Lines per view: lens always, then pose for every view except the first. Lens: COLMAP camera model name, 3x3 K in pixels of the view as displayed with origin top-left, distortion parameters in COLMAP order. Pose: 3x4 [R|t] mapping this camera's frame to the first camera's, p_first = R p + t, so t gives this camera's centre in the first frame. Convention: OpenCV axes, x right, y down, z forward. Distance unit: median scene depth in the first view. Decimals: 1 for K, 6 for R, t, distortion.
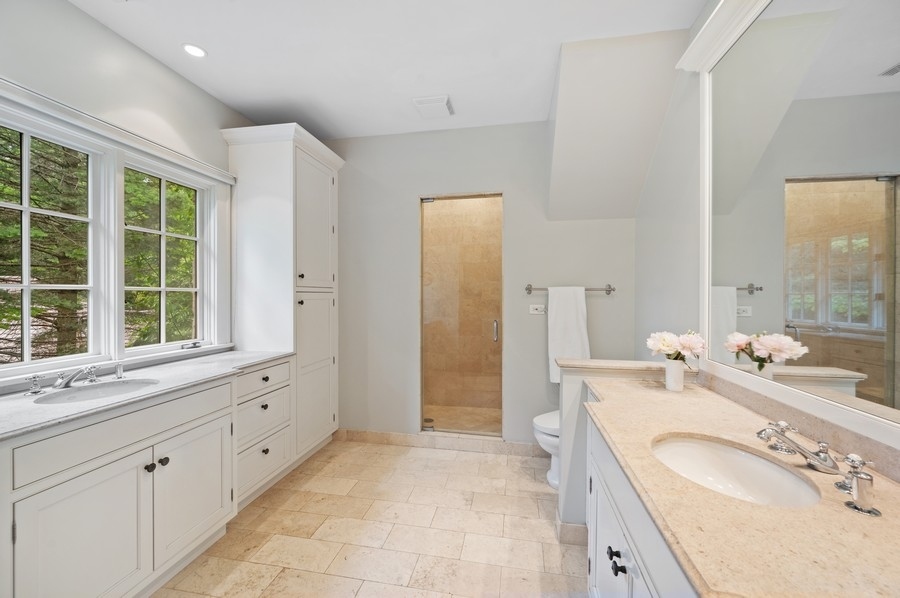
lens RADIAL K [[358.7, 0, 452.0], [0, 358.7, 297.9], [0, 0, 1]] dist [-0.003497, -0.001186]
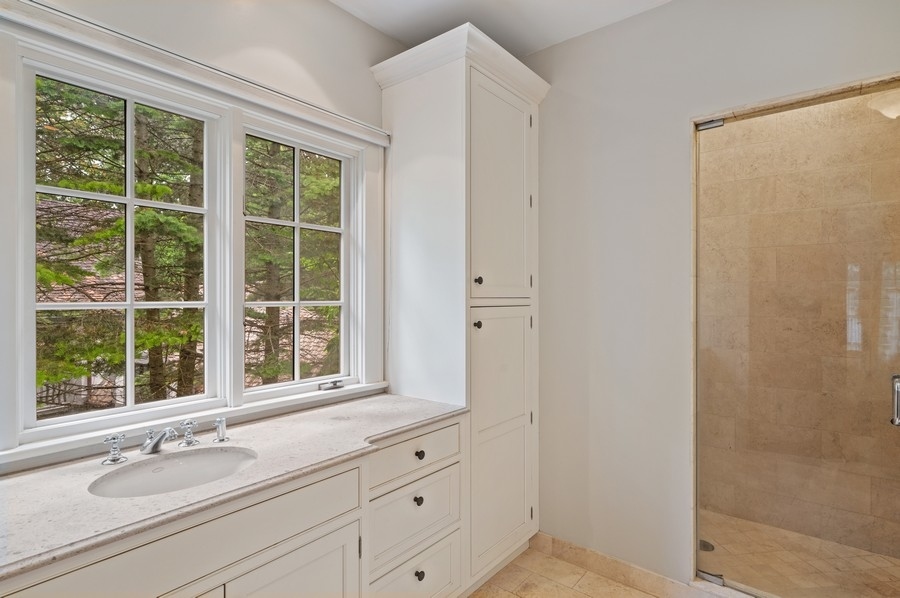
lens RADIAL K [[488.9, 0, 450.1], [0, 488.9, 301.0], [0, 0, 1]] dist [-0.005131, -0.001944]
pose [[0.881242, -0.000320, -0.472664, -0.077301], [-0.002213, 0.999986, -0.004802, -0.022754], [0.472659, 0.005278, 0.881229, 0.260975]]
